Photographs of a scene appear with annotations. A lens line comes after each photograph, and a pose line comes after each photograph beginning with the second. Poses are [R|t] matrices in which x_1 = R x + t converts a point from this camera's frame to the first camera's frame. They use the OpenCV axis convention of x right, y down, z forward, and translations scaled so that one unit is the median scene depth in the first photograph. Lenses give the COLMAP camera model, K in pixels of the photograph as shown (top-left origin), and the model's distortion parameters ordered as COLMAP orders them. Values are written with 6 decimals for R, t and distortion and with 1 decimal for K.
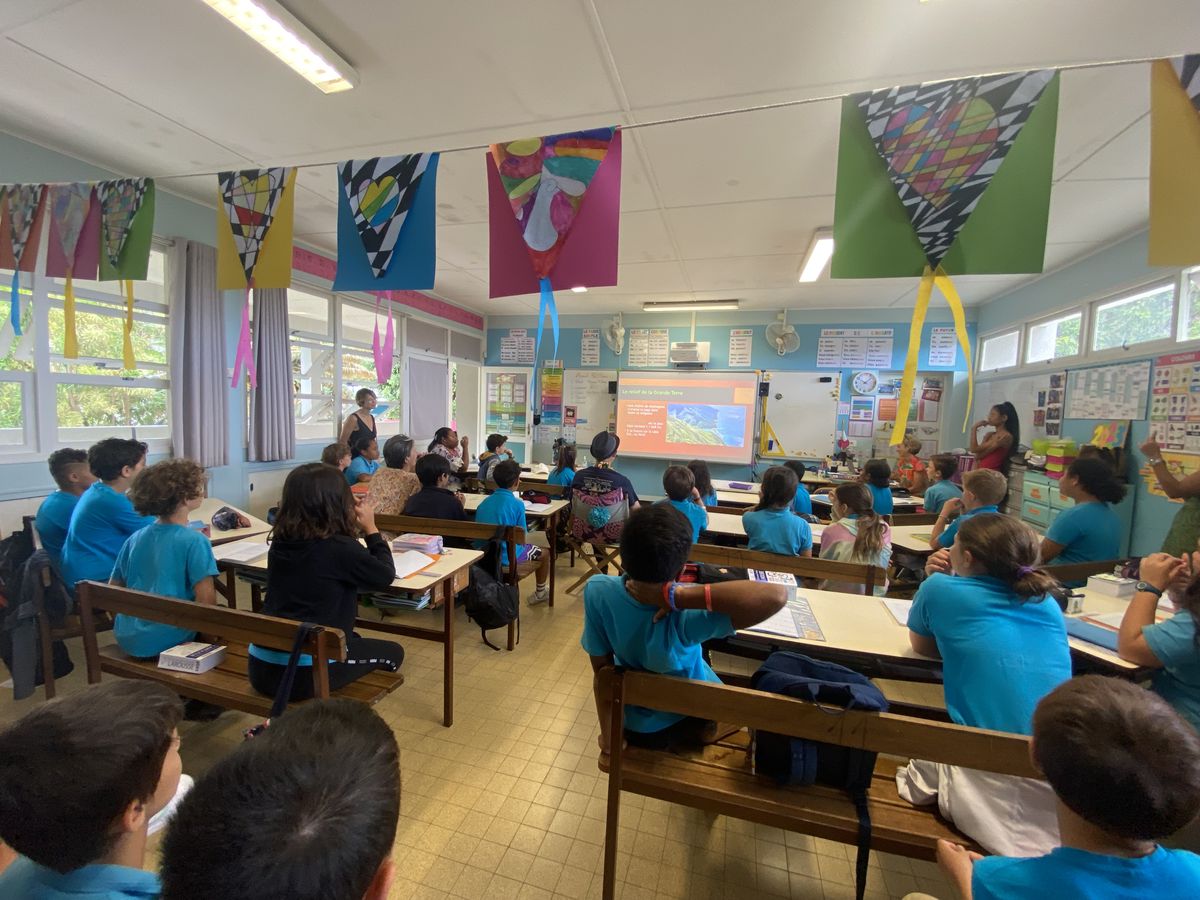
lens RADIAL K [[485.8, 0, 599.7], [0, 485.8, 446.5], [0, 0, 1]] dist [-0.000097, -0.000012]
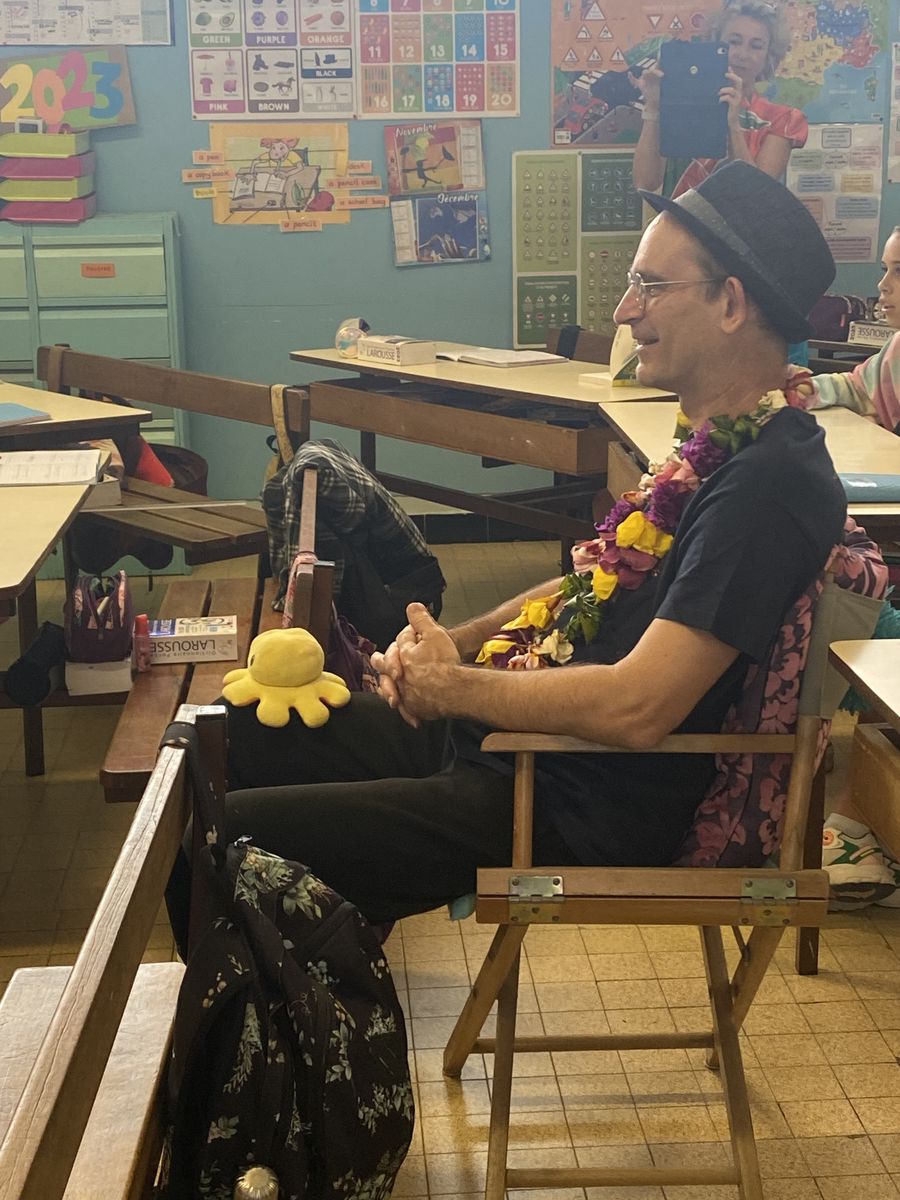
lens RADIAL K [[1994.7, 0, 450.1], [0, 1994.7, 600.0], [0, 0, 1]] dist [-0.012246, 0.000000]
pose [[-0.320087, -0.256711, 0.911945, -0.625204], [0.067102, 0.954028, 0.292110, -0.088859], [-0.945009, 0.154694, -0.288146, 1.422369]]
